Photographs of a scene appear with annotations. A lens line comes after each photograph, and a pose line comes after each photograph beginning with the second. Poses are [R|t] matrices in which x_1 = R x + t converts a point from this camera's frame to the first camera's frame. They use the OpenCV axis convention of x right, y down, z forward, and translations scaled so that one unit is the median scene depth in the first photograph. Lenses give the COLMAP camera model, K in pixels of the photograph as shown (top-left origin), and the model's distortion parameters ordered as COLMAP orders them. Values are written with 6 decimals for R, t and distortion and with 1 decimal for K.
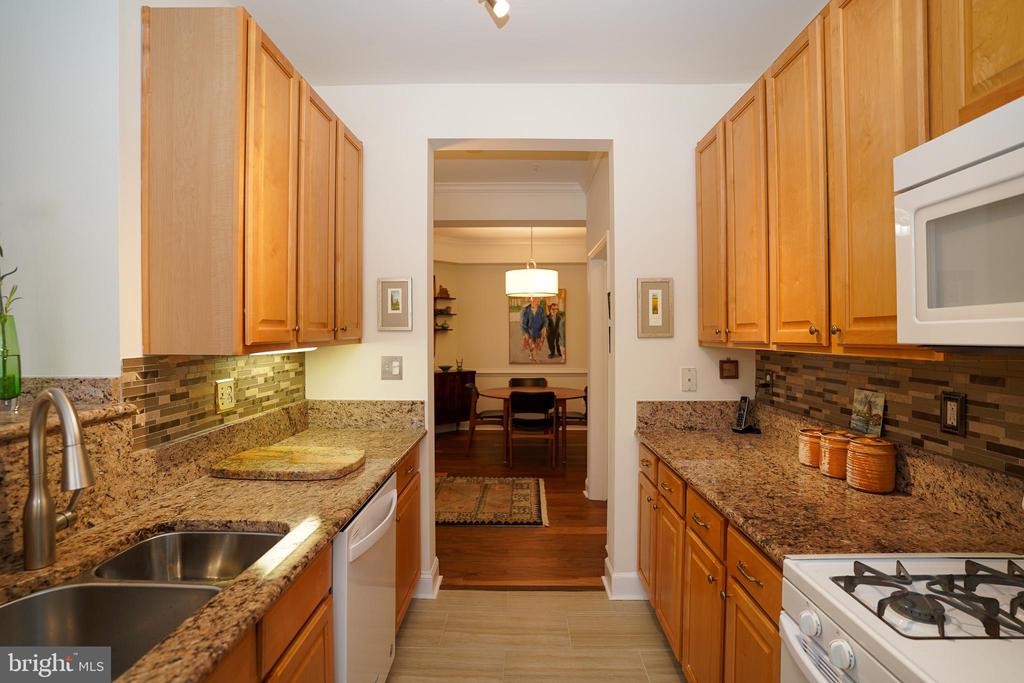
lens RADIAL K [[503.7, 0, 513.6], [0, 503.7, 338.0], [0, 0, 1]] dist [-0.079648, 0.036901]
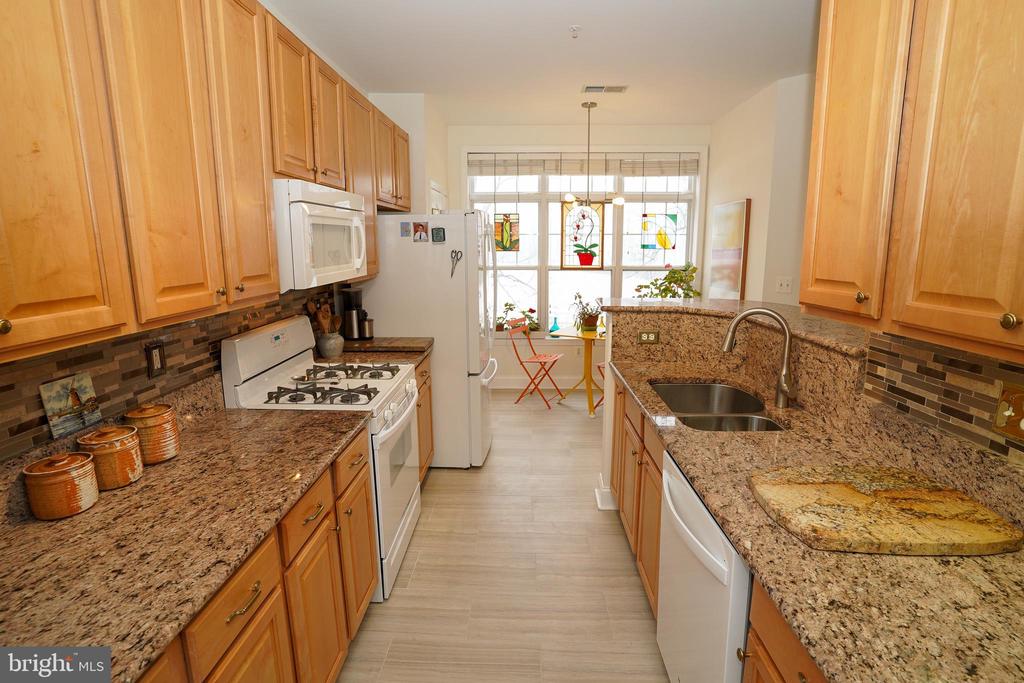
lens RADIAL K [[503.7, 0, 513.6], [0, 503.7, 338.0], [0, 0, 1]] dist [-0.079648, 0.036901]
pose [[-0.999920, 0.003814, 0.012052, 0.012609], [0.006067, 0.981197, 0.192914, -0.096163], [-0.011090, 0.192972, -0.981142, 1.720336]]
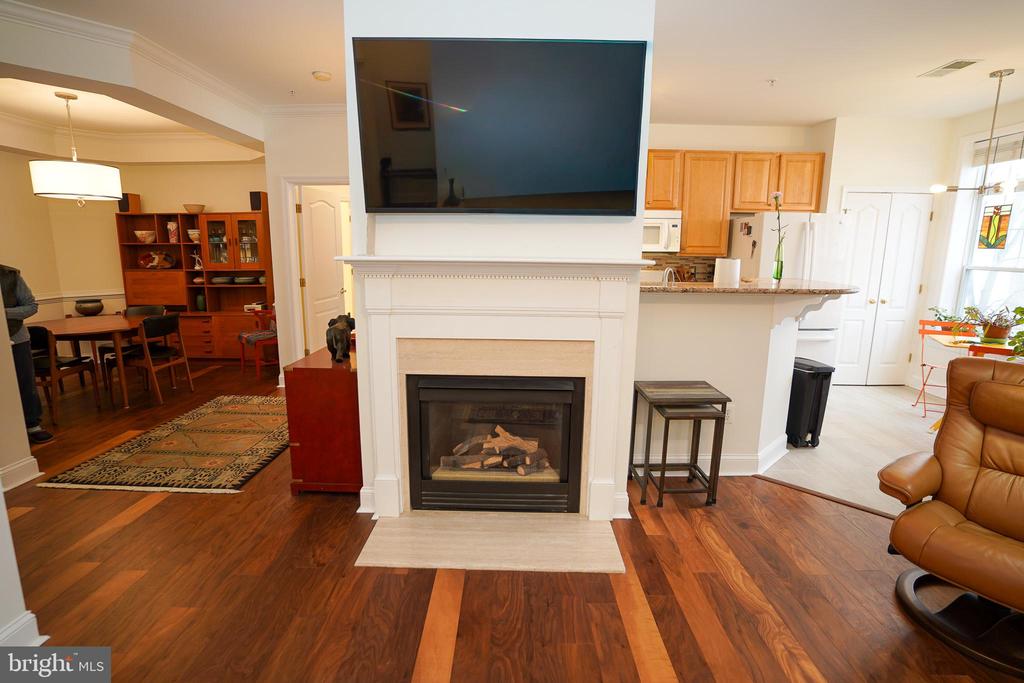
lens RADIAL K [[503.7, 0, 513.6], [0, 503.7, 338.0], [0, 0, 1]] dist [-0.079648, 0.036901]
pose [[-0.009814, -0.177607, 0.984053, -2.485463], [0.000781, 0.984098, 0.177623, -0.015245], [-0.999952, 0.002512, -0.009519, 1.189516]]
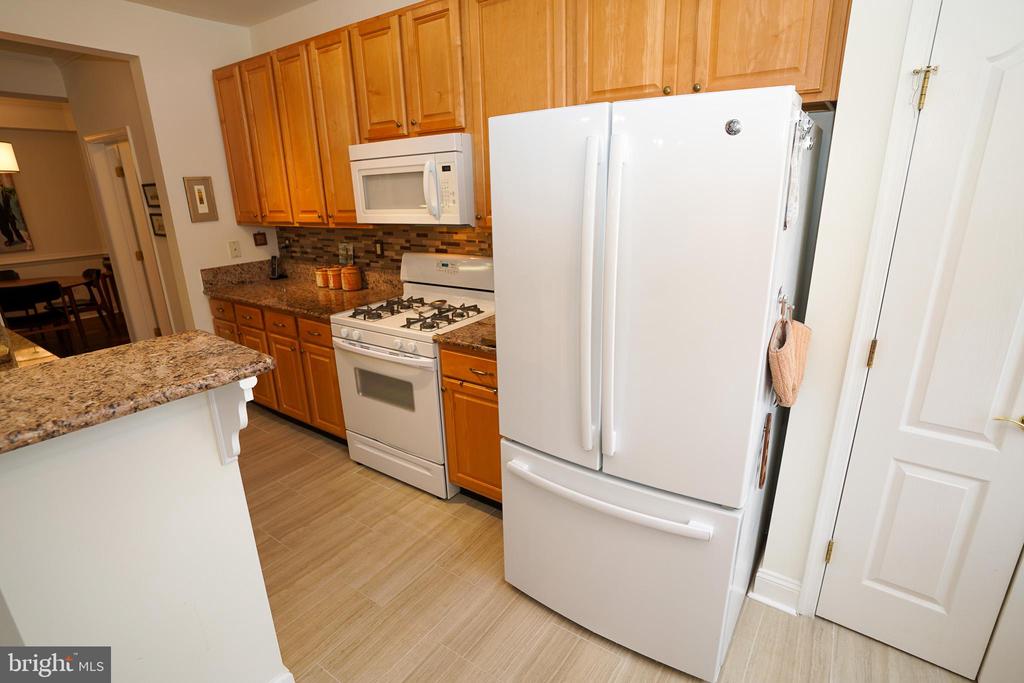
lens RADIAL K [[503.7, 0, 513.6], [0, 503.7, 338.0], [0, 0, 1]] dist [-0.079648, 0.036901]
pose [[0.552731, -0.256040, 0.793052, -0.598425], [0.029699, 0.957080, 0.288298, -0.086350], [-0.832830, -0.135799, 0.536612, -0.709699]]
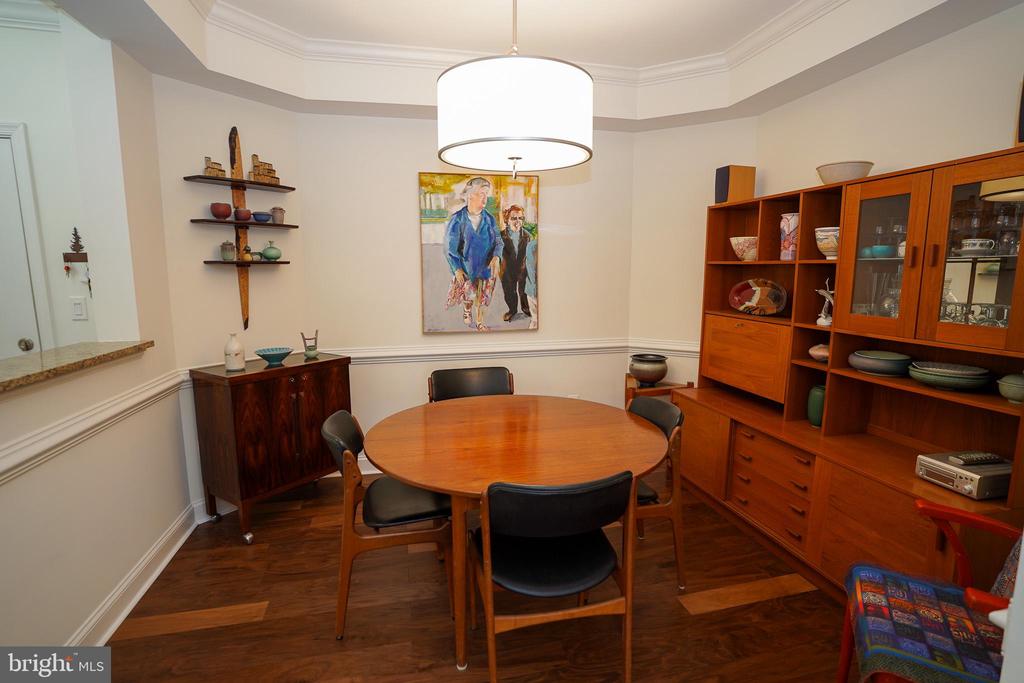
lens RADIAL K [[503.7, 0, 513.6], [0, 503.7, 338.0], [0, 0, 1]] dist [-0.079648, 0.036901]
pose [[0.969830, -0.034123, 0.241384, -0.169050], [0.002549, 0.991521, 0.129922, -0.028504], [-0.243770, -0.125387, 0.961693, 2.251370]]
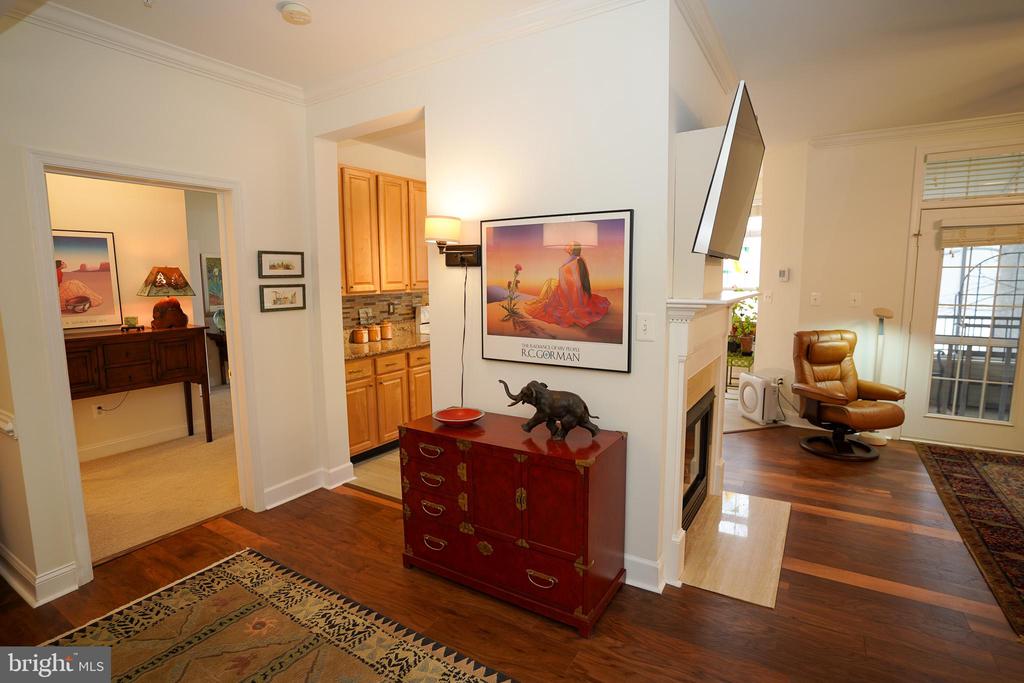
lens RADIAL K [[503.7, 0, 513.6], [0, 503.7, 338.0], [0, 0, 1]] dist [-0.079648, 0.036901]
pose [[-0.857564, -0.051321, 0.511811, -1.359999], [0.017337, 0.991561, 0.128477, -0.066639], [-0.514085, 0.119051, -0.849437, 2.905181]]
